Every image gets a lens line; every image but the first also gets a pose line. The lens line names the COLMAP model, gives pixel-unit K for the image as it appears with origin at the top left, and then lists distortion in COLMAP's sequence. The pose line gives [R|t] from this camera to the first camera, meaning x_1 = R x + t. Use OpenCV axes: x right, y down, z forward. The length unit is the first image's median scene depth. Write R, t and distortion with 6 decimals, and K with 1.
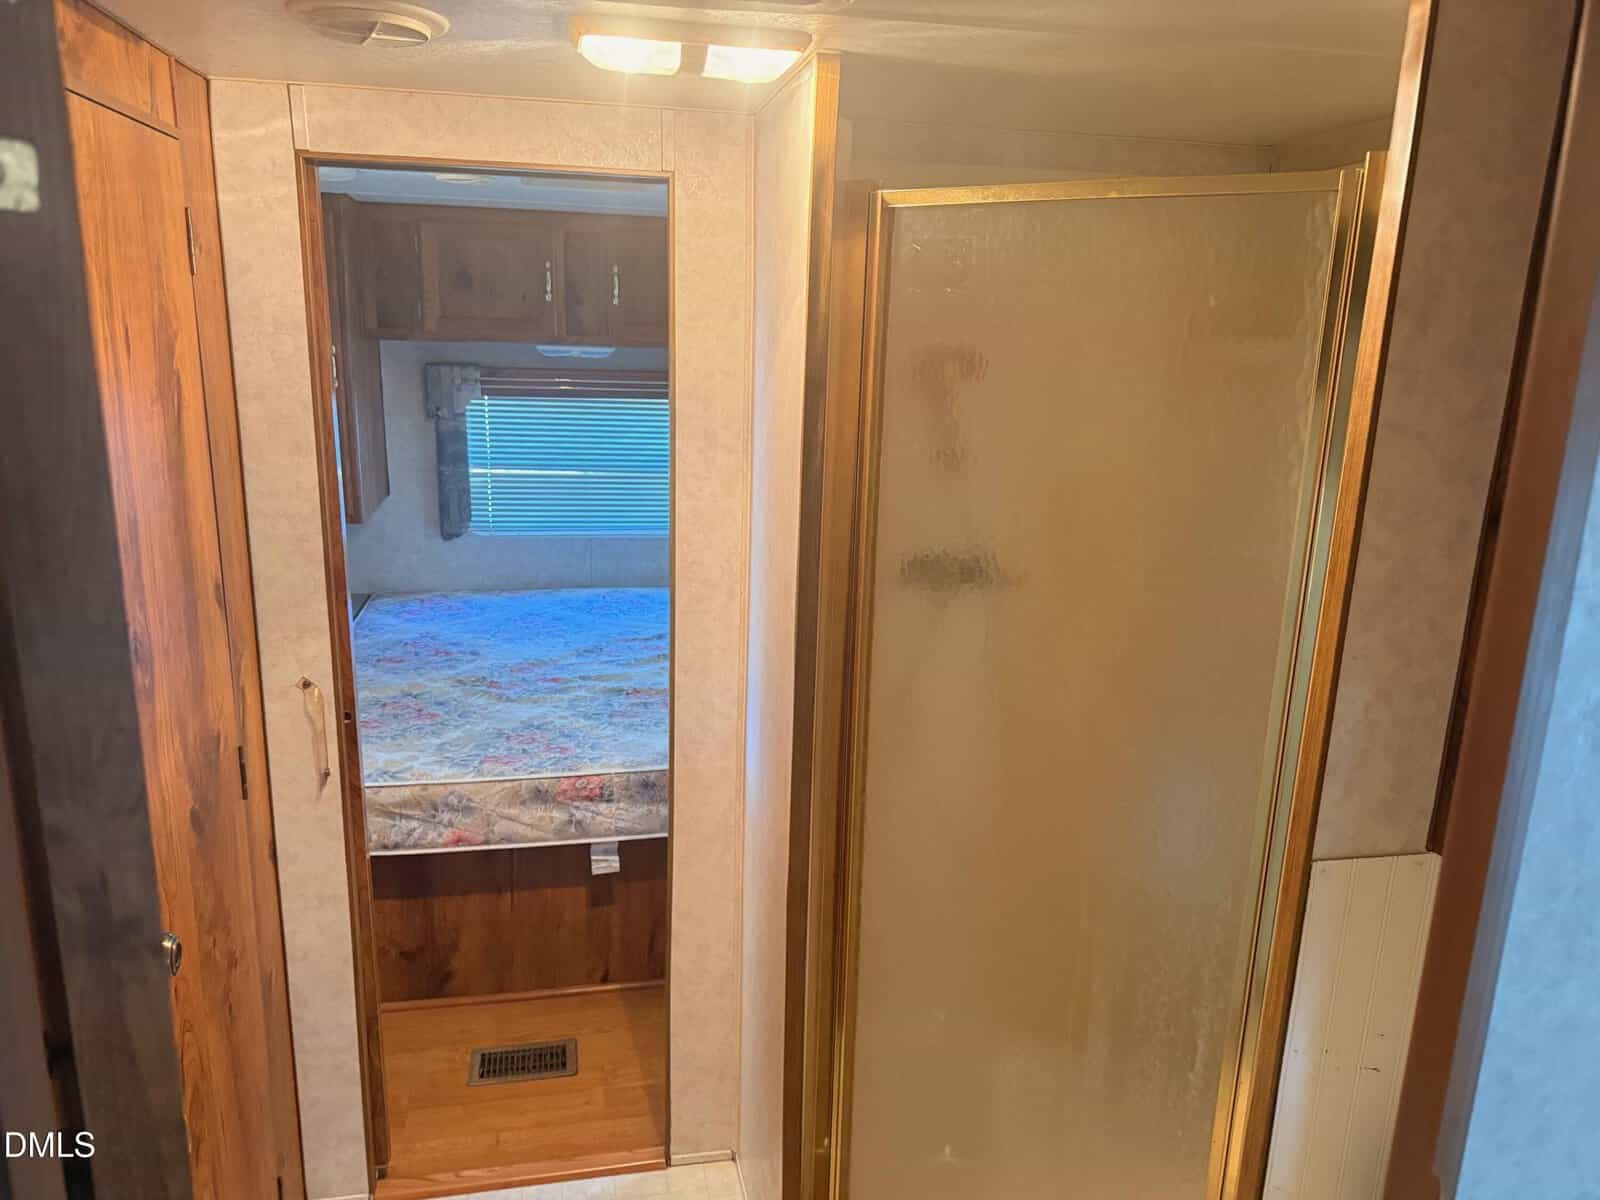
lens RADIAL K [[1121.4, 0, 800.0], [0, 1121.4, 600.0], [0, 0, 1]] dist [0.091501, -0.108139]
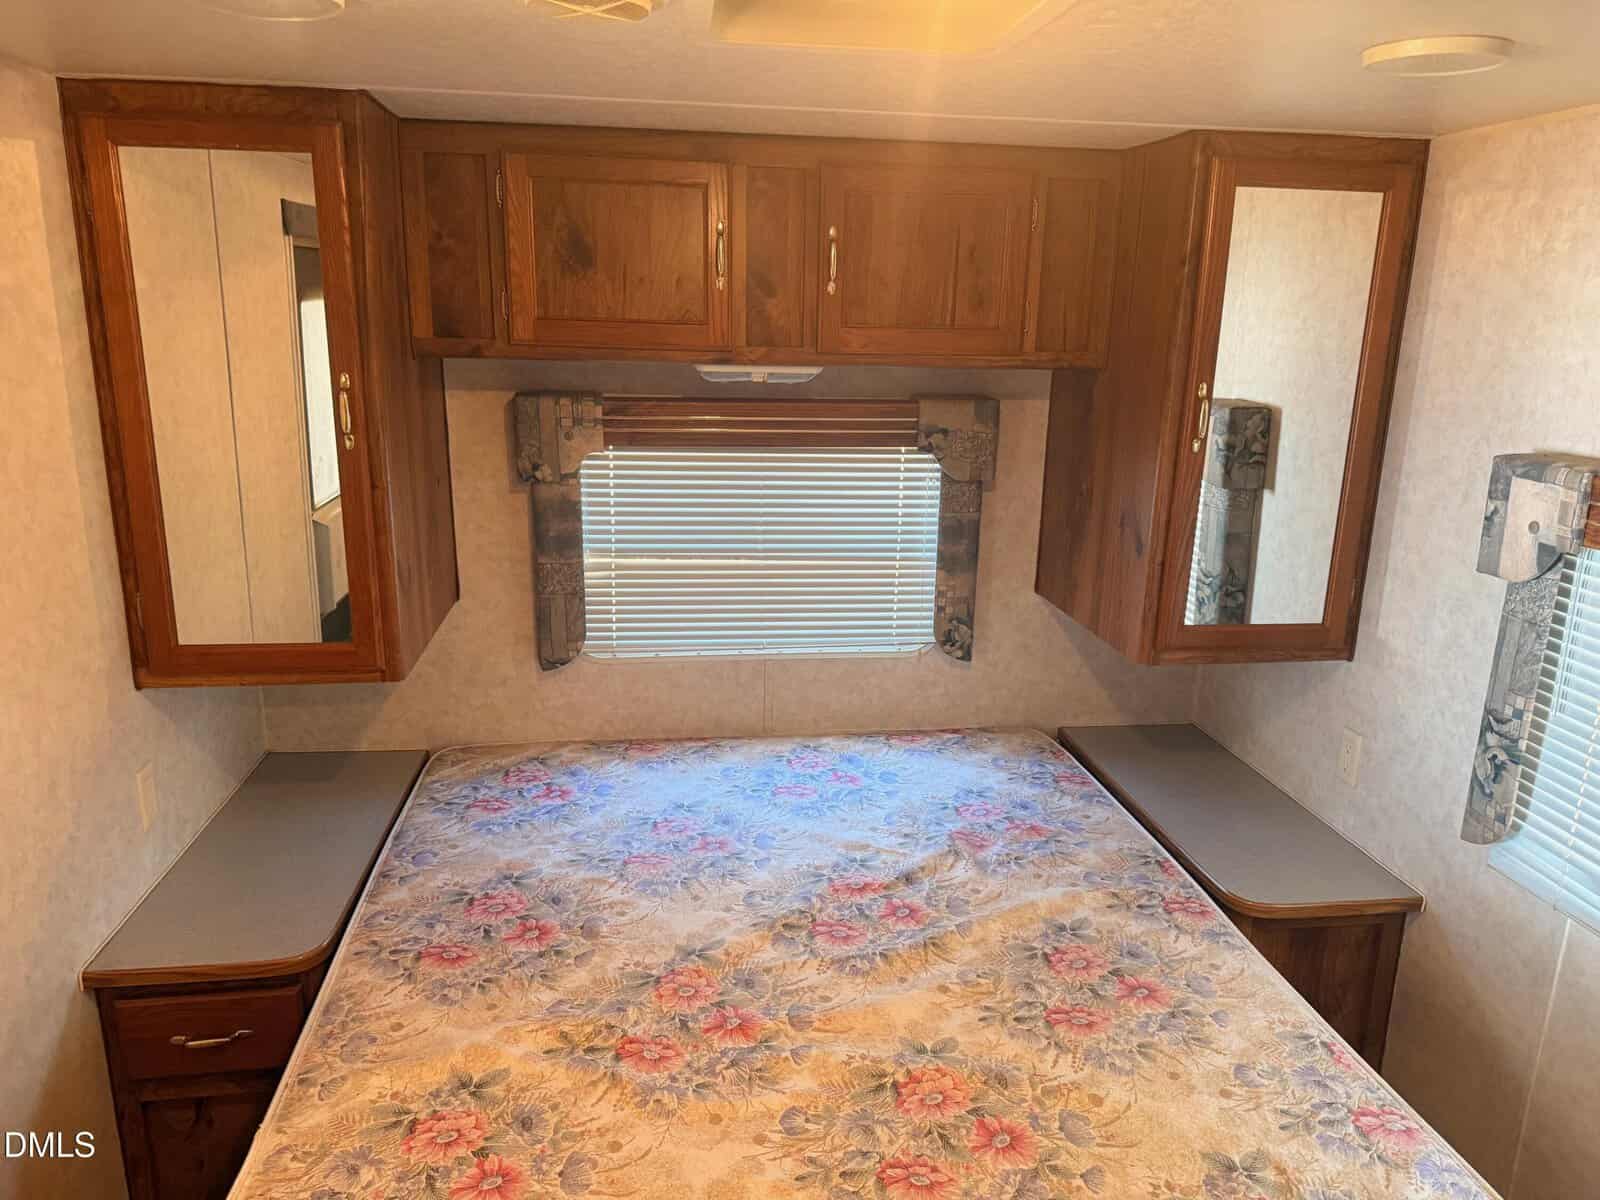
lens RADIAL K [[1121.5, 0, 800.0], [0, 1121.5, 600.0], [0, 0, 1]] dist [0.223032, -0.442797]
pose [[0.996268, 0.013475, -0.085254, -0.128483], [-0.012180, 0.999803, 0.015685, -0.113446], [0.085449, -0.014588, 0.996236, 0.415447]]
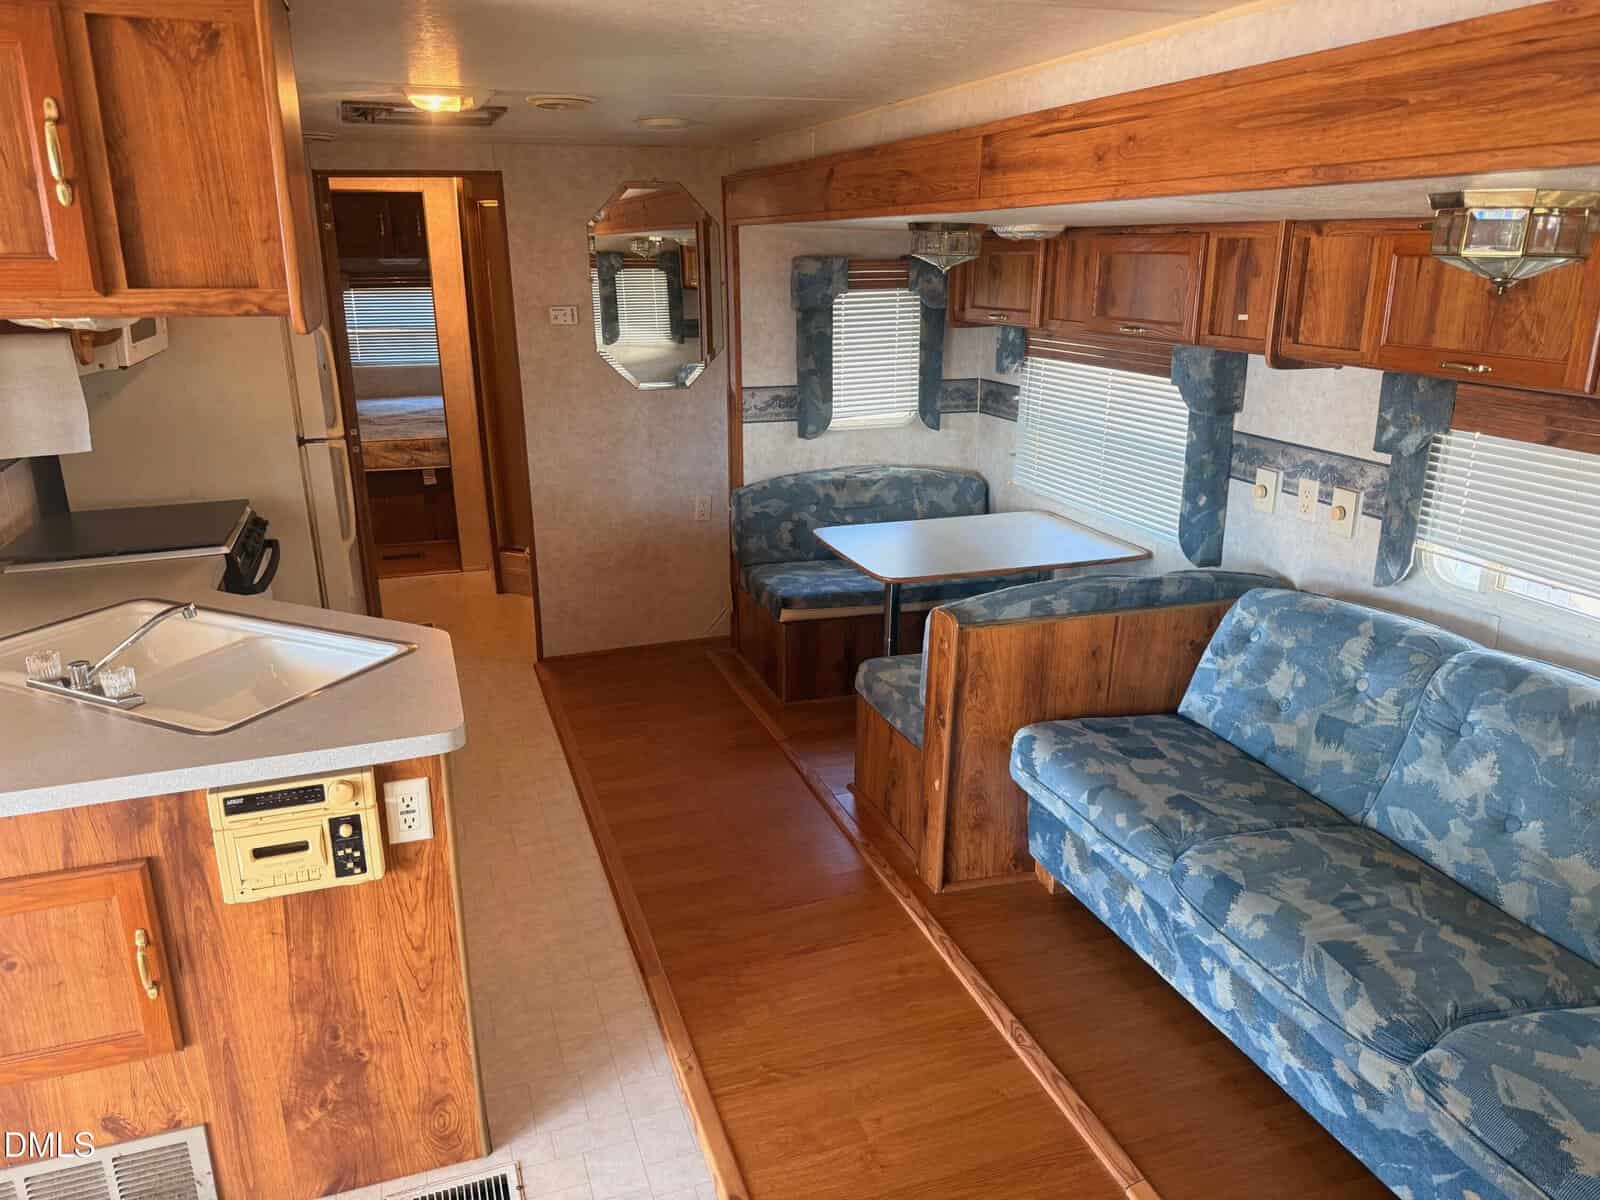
lens RADIAL K [[1116.1, 0, 805.2], [0, 1116.1, 617.2], [0, 0, 1]] dist [0.081551, -0.130474]
pose [[0.991983, -0.061800, 0.110232, 0.229853], [0.053575, 0.995661, 0.076086, 0.270529], [-0.114456, -0.069570, 0.990989, -1.003708]]
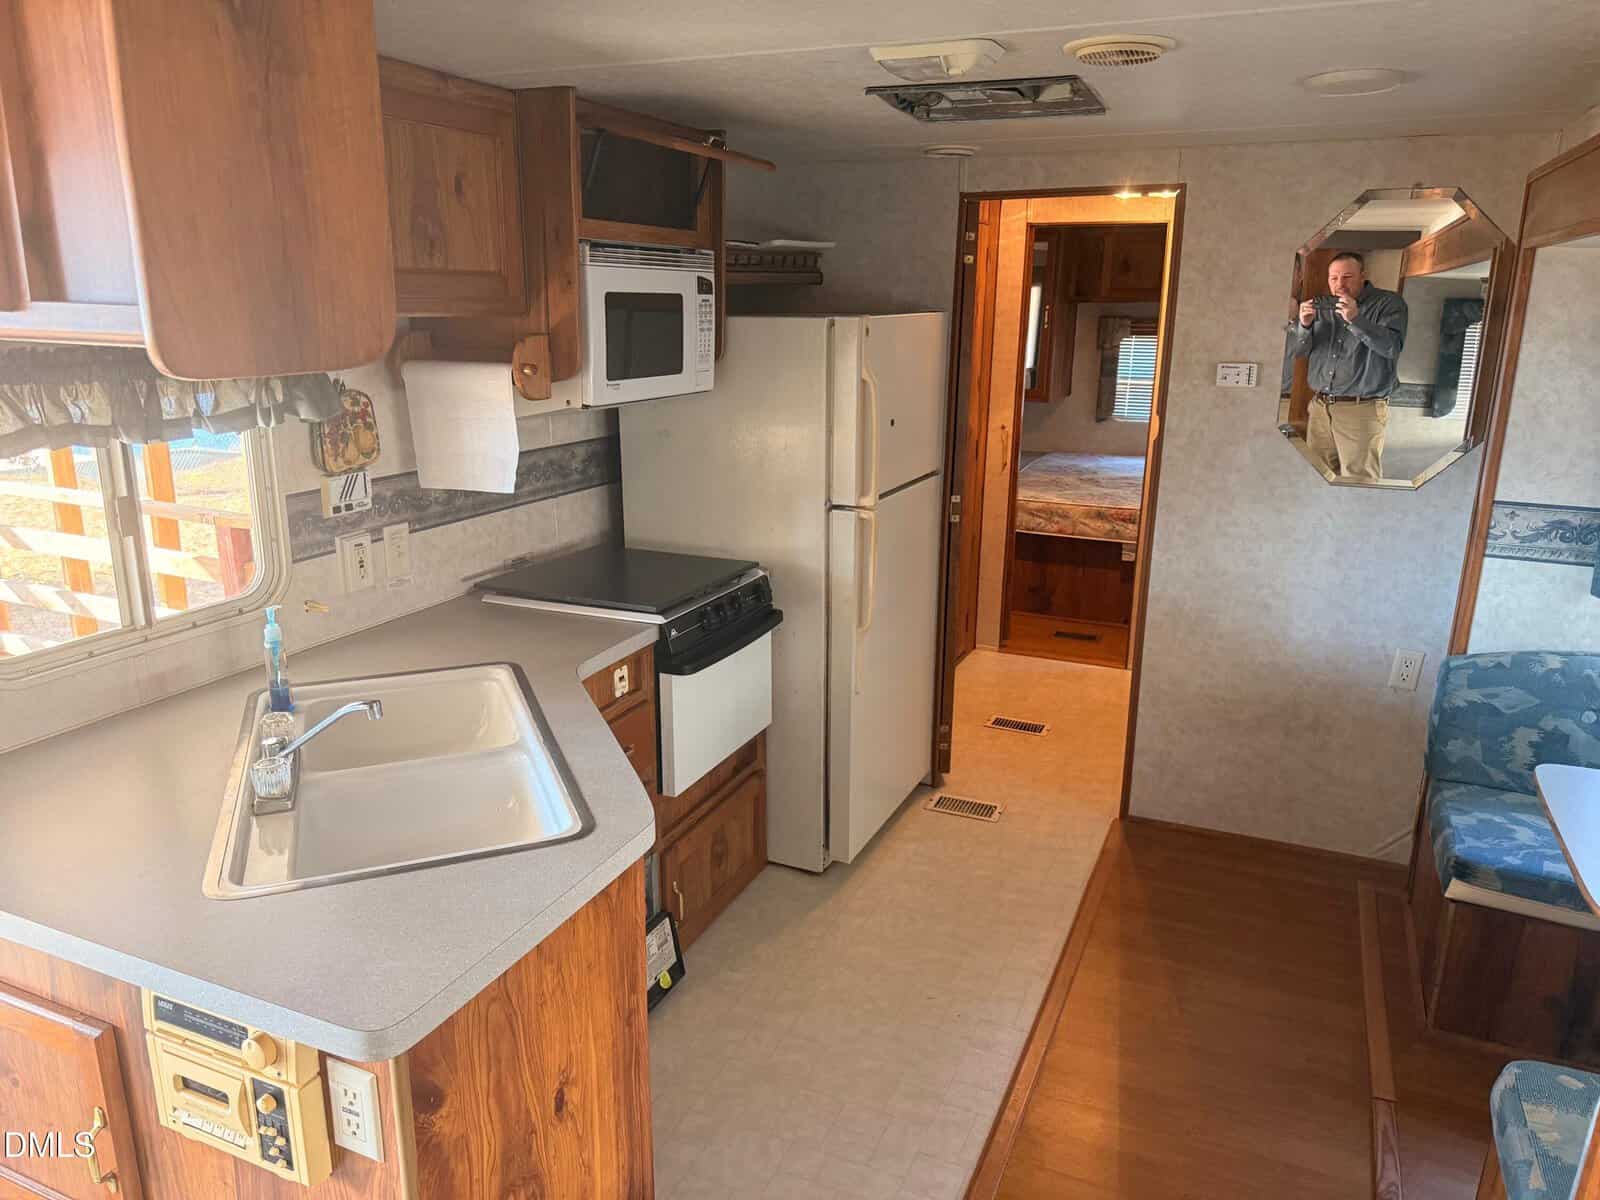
lens RADIAL K [[1121.4, 0, 800.0], [0, 1121.4, 600.0], [0, 0, 1]] dist [0.091501, -0.108139]
pose [[0.805179, 0.136773, -0.577045, 0.376160], [-0.133427, 0.989874, 0.048446, 0.207399], [0.577827, 0.037986, 0.815275, -0.695031]]
